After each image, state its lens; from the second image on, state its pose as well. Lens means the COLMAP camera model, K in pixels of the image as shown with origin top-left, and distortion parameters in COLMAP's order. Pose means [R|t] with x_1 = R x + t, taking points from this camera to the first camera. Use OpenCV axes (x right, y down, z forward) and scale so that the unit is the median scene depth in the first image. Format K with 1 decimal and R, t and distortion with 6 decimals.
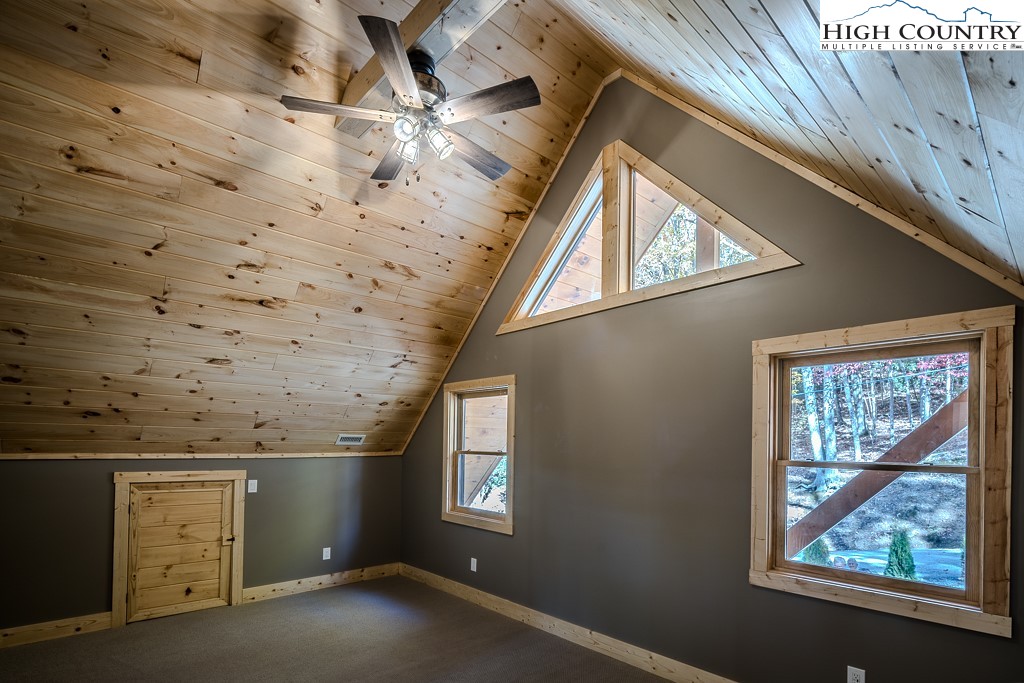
lens RADIAL K [[490.4, 0, 468.2], [0, 490.4, 338.7], [0, 0, 1]] dist [0.002804, -0.000968]
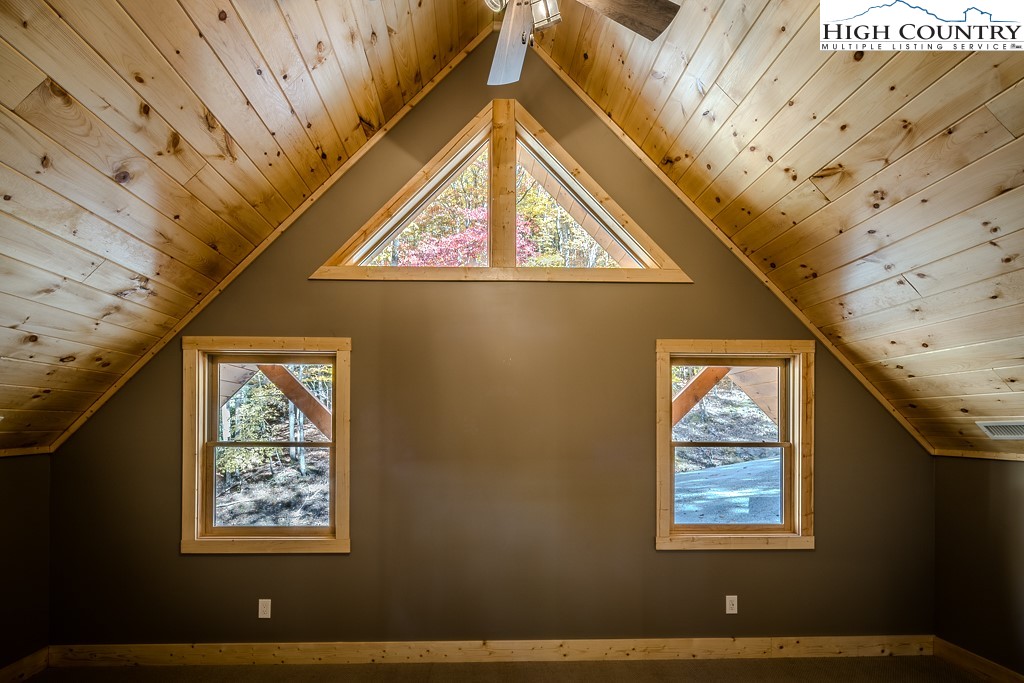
lens RADIAL K [[534.7, 0, 512.0], [0, 534.7, 341.5], [0, 0, 1]] dist [0.000049, -0.000888]
pose [[0.620246, 0.121424, 0.774953, -0.367950], [-0.157532, 0.987100, -0.028581, 0.061270], [-0.768426, -0.104353, 0.631373, 0.293254]]
